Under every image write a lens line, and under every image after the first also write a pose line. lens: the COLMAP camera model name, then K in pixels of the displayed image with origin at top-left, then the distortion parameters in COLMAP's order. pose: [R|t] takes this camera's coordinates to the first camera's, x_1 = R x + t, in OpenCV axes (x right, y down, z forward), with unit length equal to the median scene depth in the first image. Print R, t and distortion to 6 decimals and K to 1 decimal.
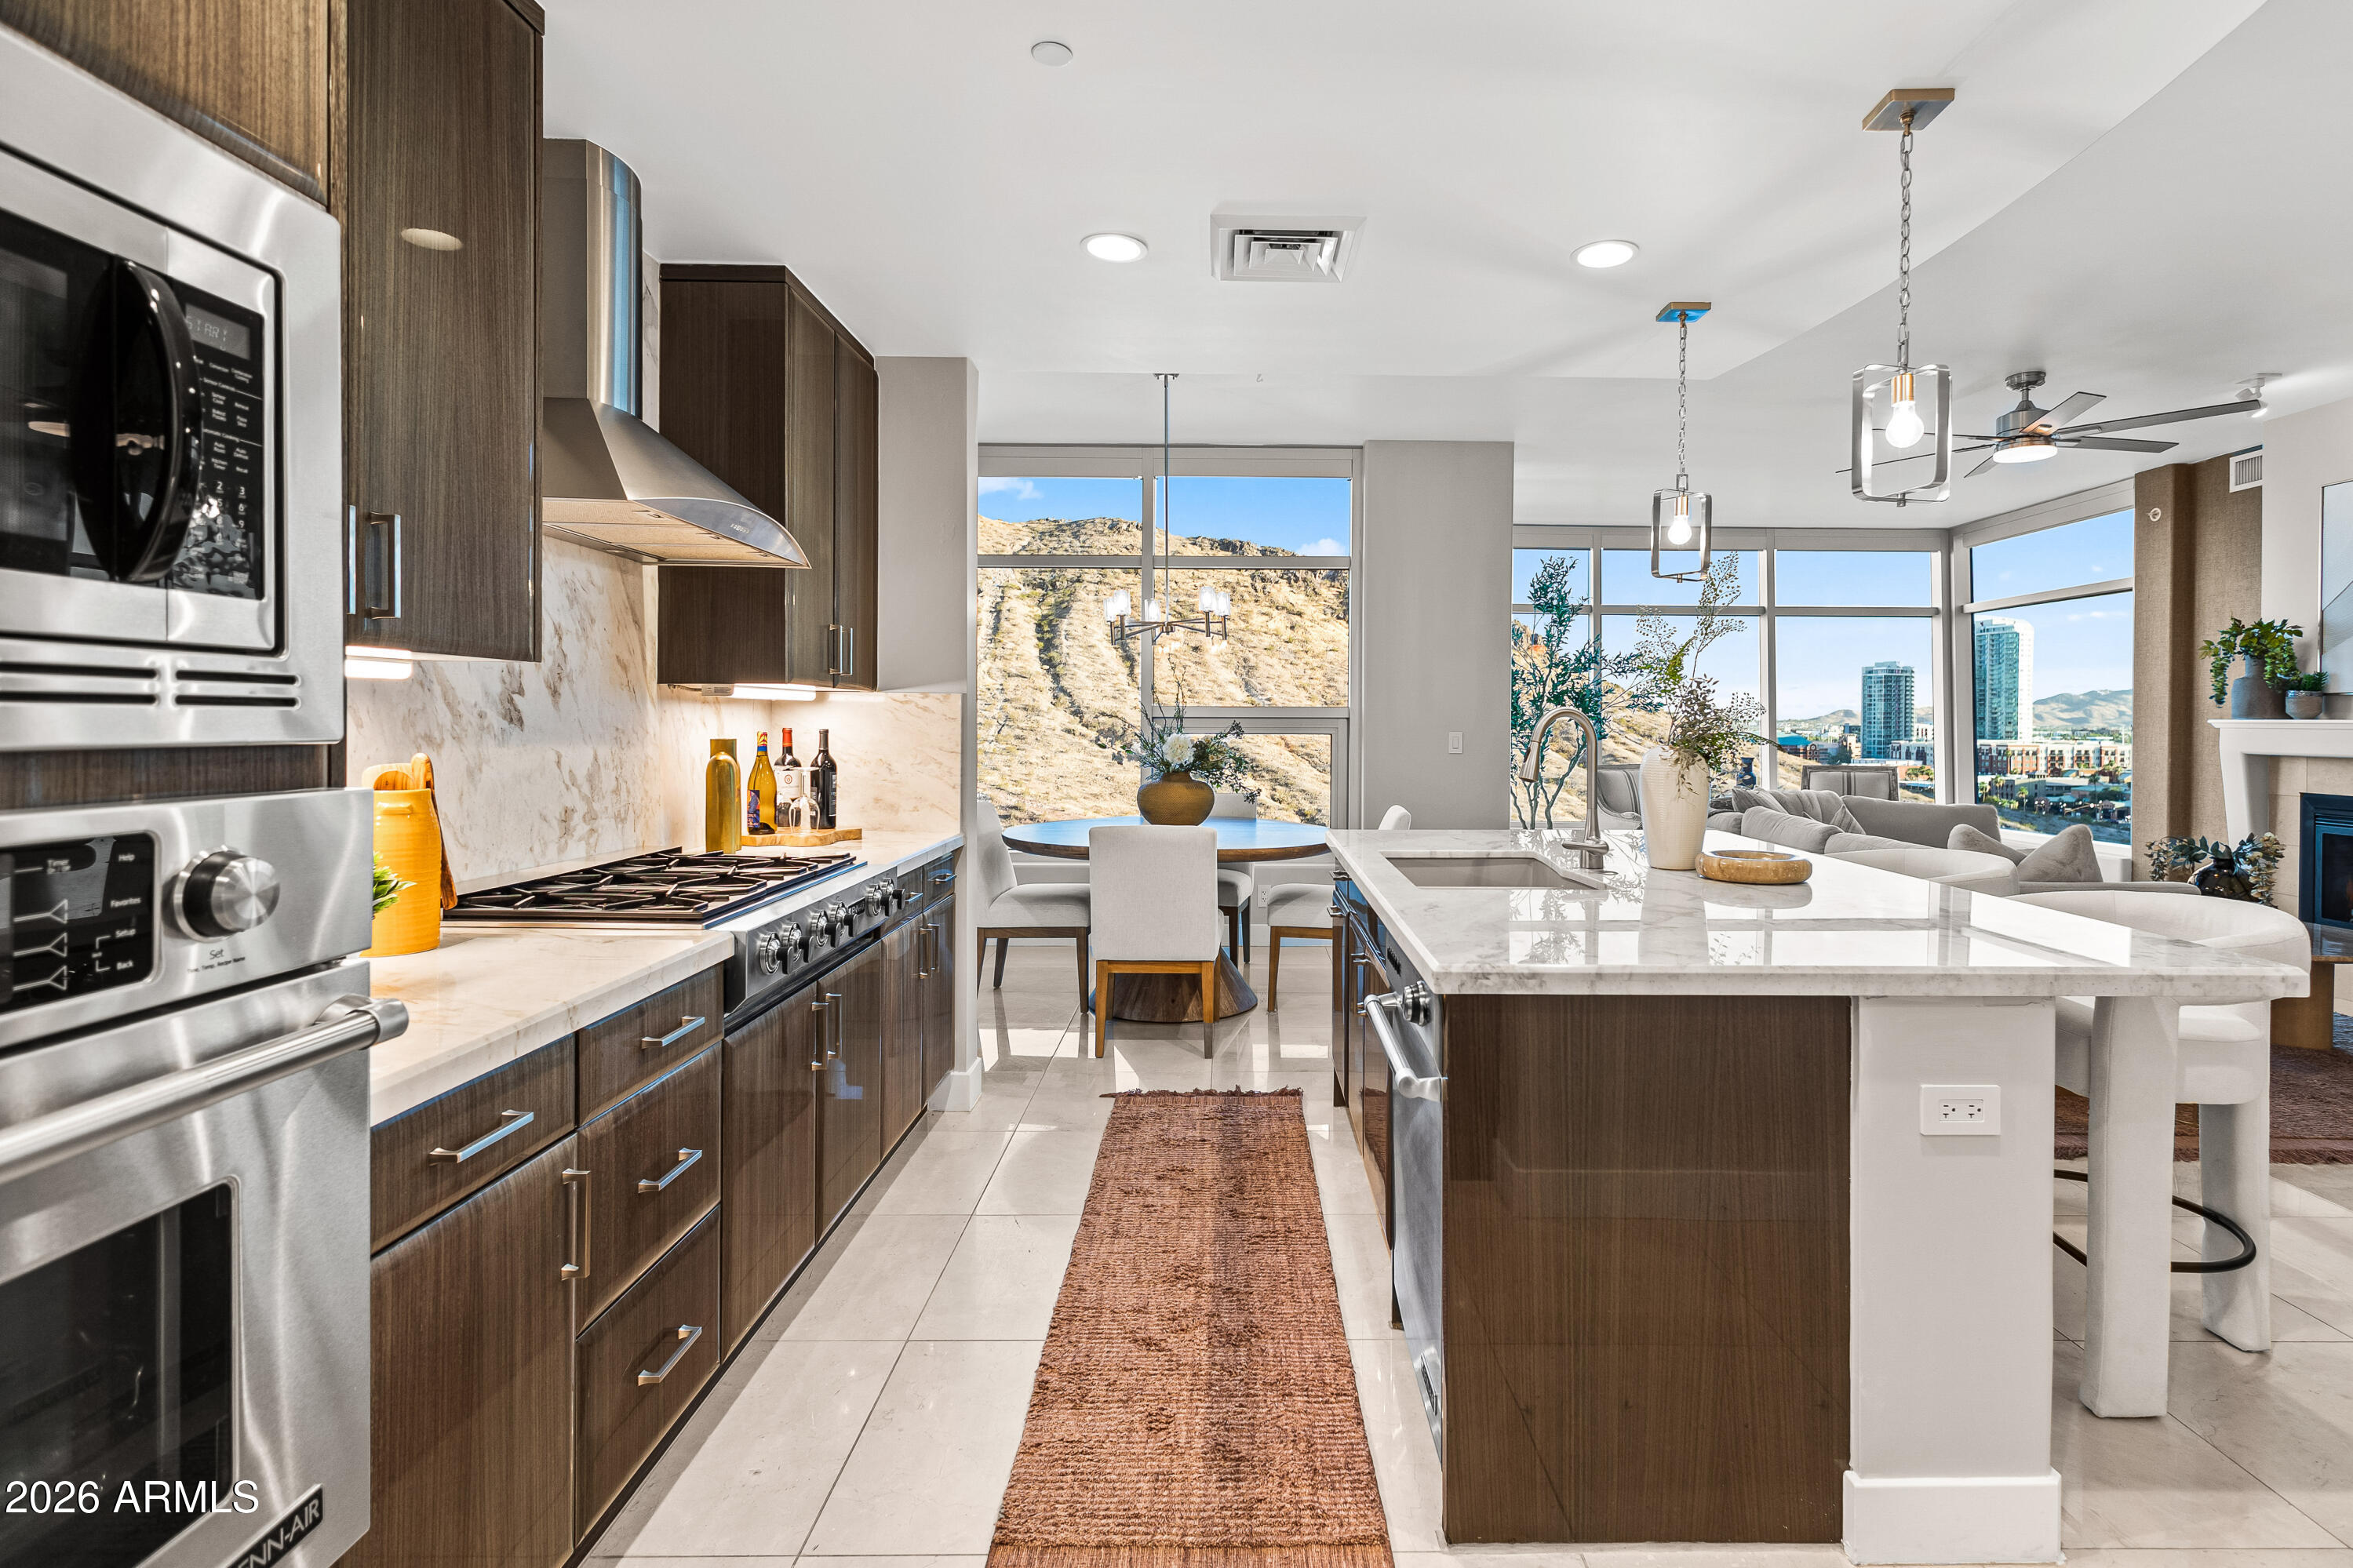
lens RADIAL K [[1161.4, 0, 1248.5], [0, 1161.4, 741.6], [0, 0, 1]] dist [0.008503, 0.000470]
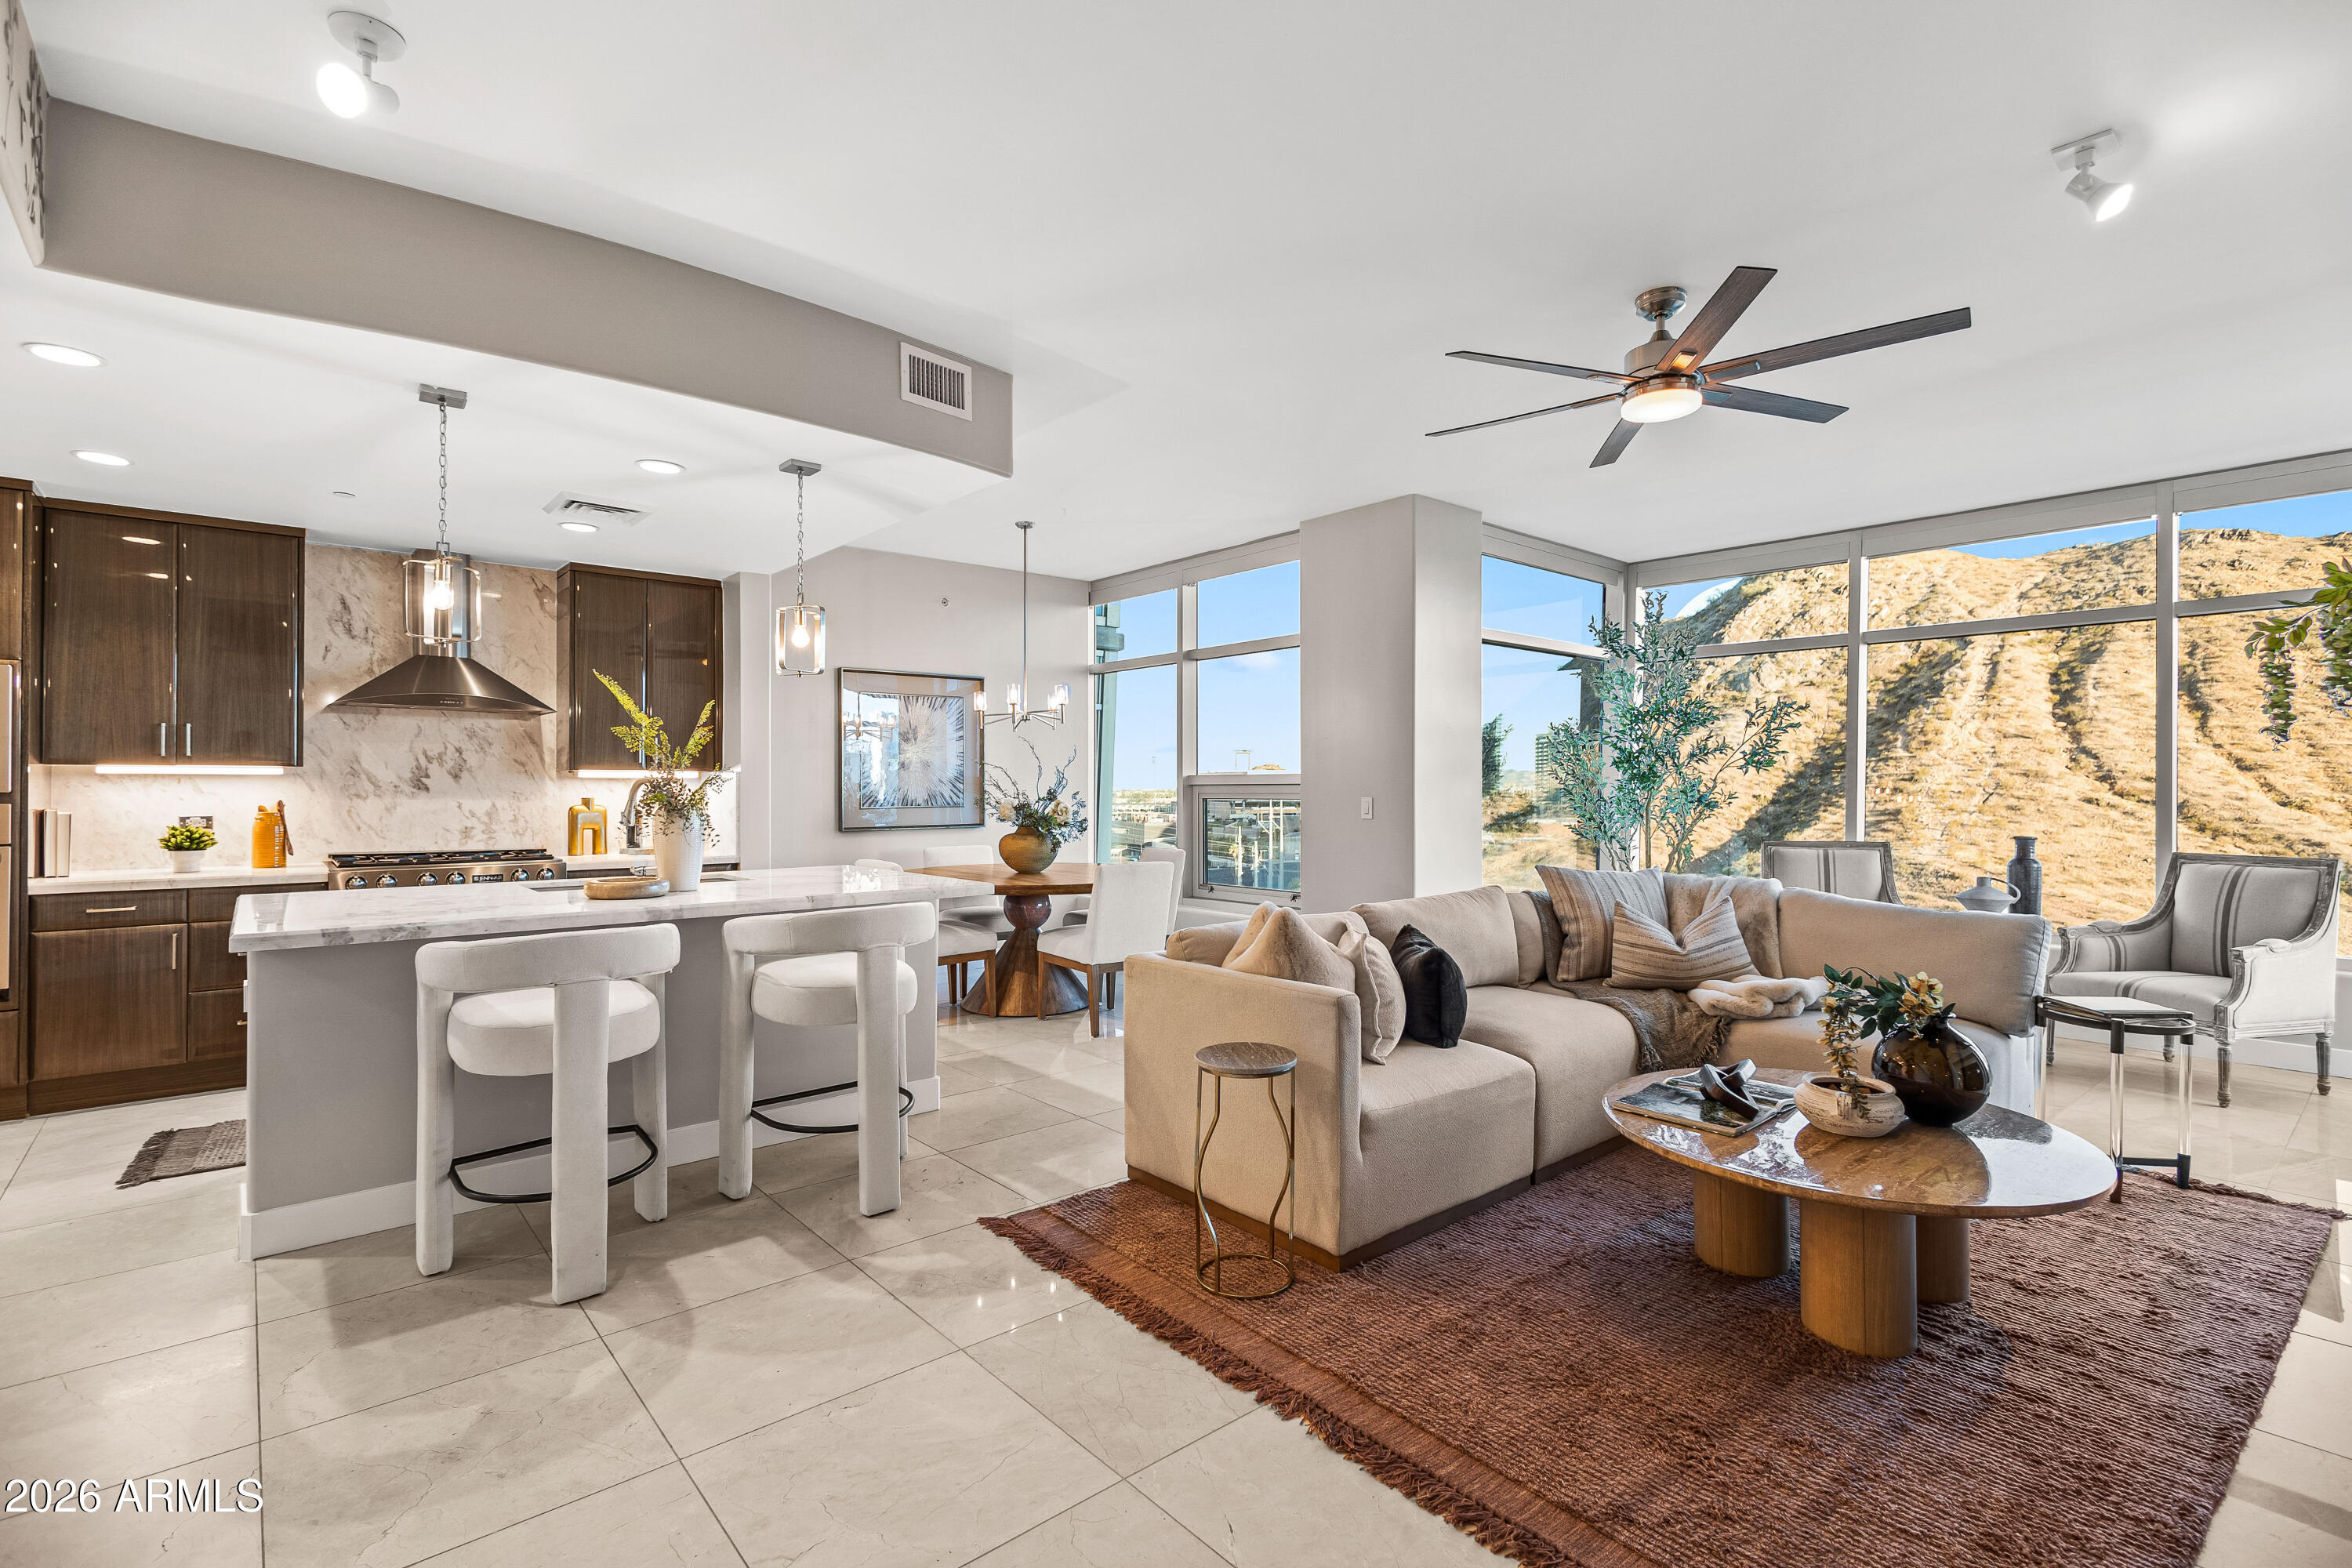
lens RADIAL K [[1091.6, 0, 1181.2], [0, 1091.6, 779.2], [0, 0, 1]] dist [0.011473, -0.002829]
pose [[0.632364, -0.012464, -0.774571, 1.390934], [-0.009369, 0.999674, -0.023734, 0.000911], [0.774615, 0.022265, 0.632041, 0.499640]]
